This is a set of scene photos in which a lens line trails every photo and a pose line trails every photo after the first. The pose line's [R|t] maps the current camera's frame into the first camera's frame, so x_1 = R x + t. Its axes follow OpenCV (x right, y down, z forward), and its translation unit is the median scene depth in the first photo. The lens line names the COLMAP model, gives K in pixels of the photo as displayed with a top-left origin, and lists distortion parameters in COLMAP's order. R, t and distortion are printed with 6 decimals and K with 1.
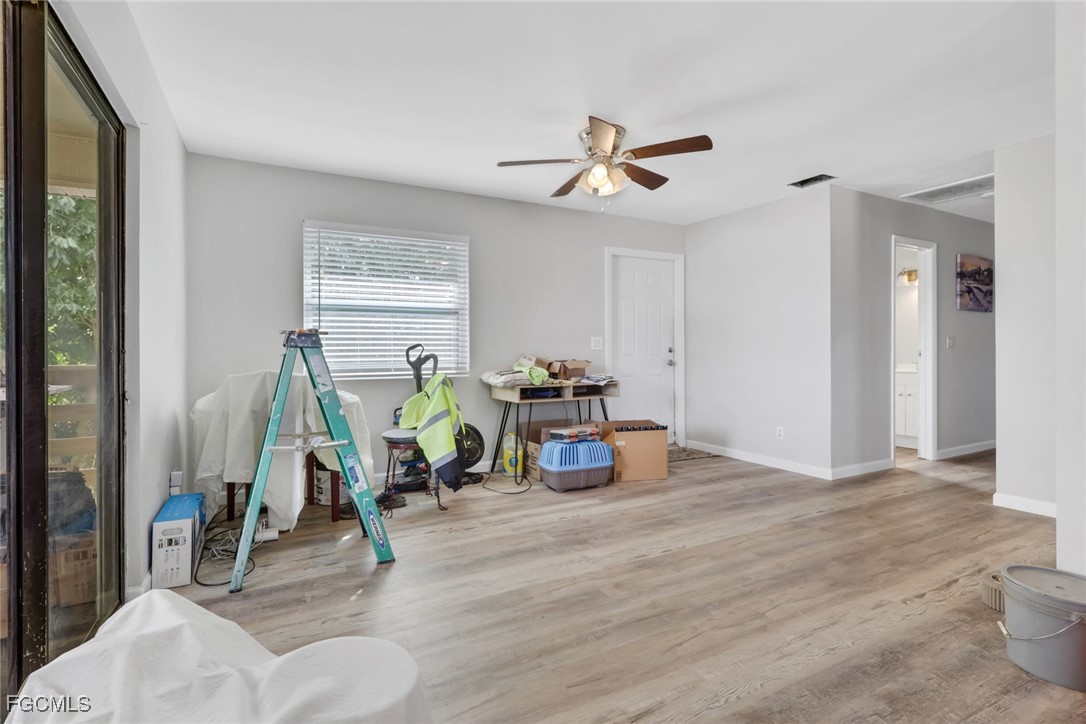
lens RADIAL K [[511.1, 0, 543.8], [0, 511.1, 354.1], [0, 0, 1]] dist [-0.003493, -0.000407]
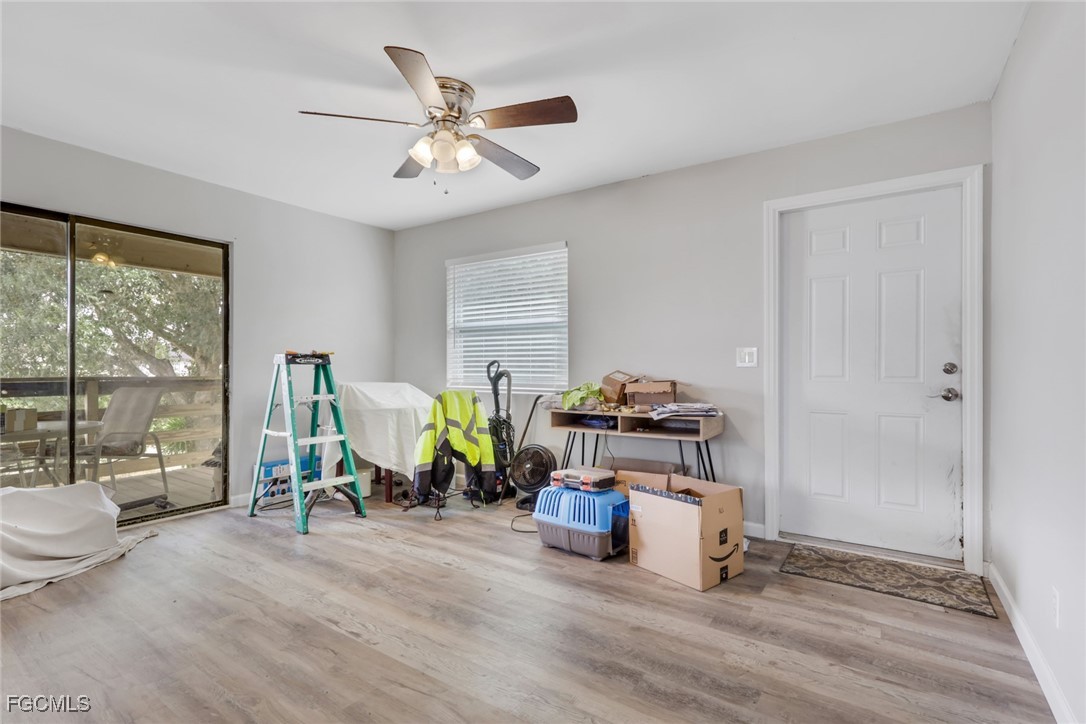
lens RADIAL K [[505.4, 0, 545.5], [0, 505.4, 364.3], [0, 0, 1]] dist [-0.004153, 0.001223]
pose [[0.469094, 0.002829, -0.883144, 0.795401], [-0.009146, 0.999957, -0.001655, -0.012107], [0.883101, 0.008854, 0.469100, 0.689445]]
